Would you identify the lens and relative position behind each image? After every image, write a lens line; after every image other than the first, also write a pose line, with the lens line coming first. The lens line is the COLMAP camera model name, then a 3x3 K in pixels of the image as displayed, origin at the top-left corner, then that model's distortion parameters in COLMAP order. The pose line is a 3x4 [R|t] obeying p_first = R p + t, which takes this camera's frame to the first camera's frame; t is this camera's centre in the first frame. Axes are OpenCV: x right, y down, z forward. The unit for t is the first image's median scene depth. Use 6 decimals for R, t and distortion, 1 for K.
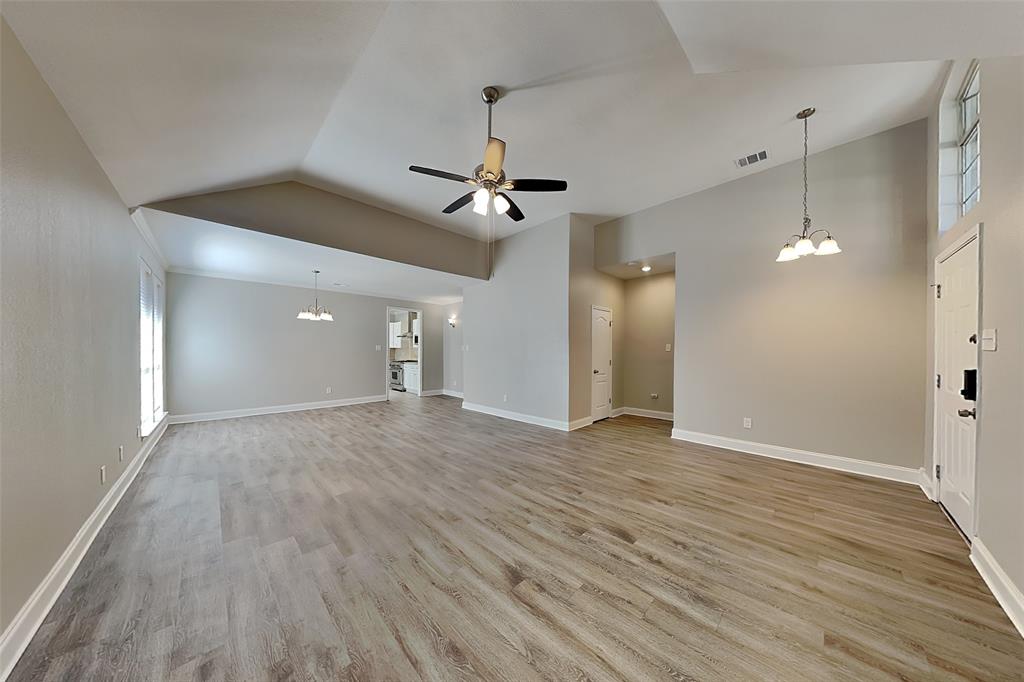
lens RADIAL K [[311.7, 0, 509.8], [0, 311.7, 357.0], [0, 0, 1]] dist [0.001597, 0.000155]
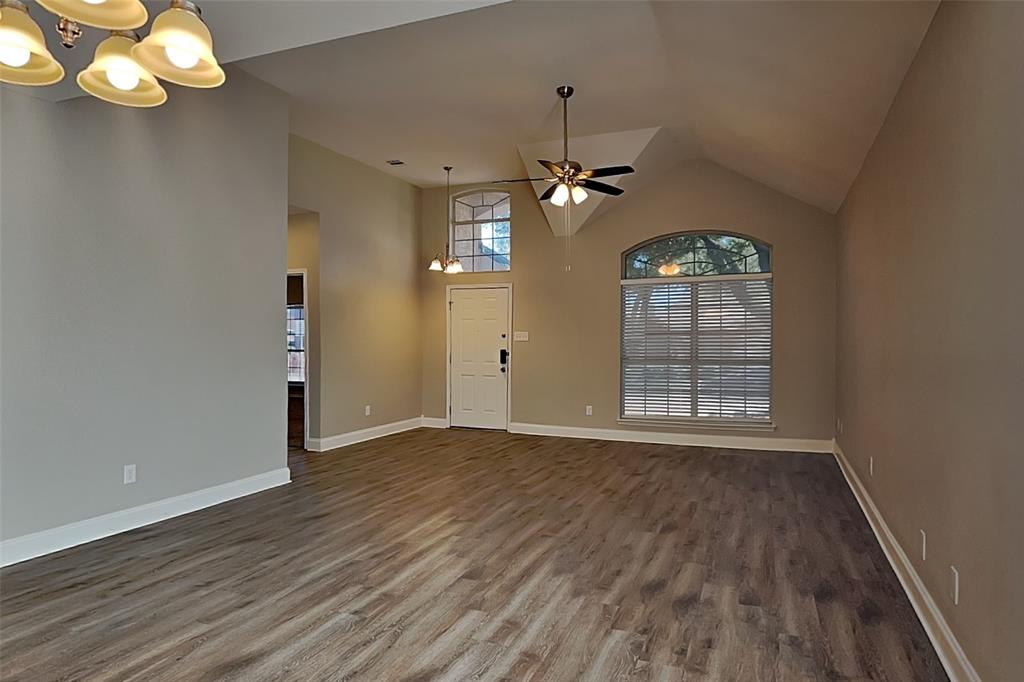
lens RADIAL K [[617.8, 0, 502.2], [0, 617.8, 346.0], [0, 0, 1]] dist [0.004748, -0.002262]
pose [[-0.392193, -0.015981, 0.919744, -1.657038], [0.014564, 0.999616, 0.023579, -0.046135], [-0.919767, 0.022643, -0.391810, 1.776258]]
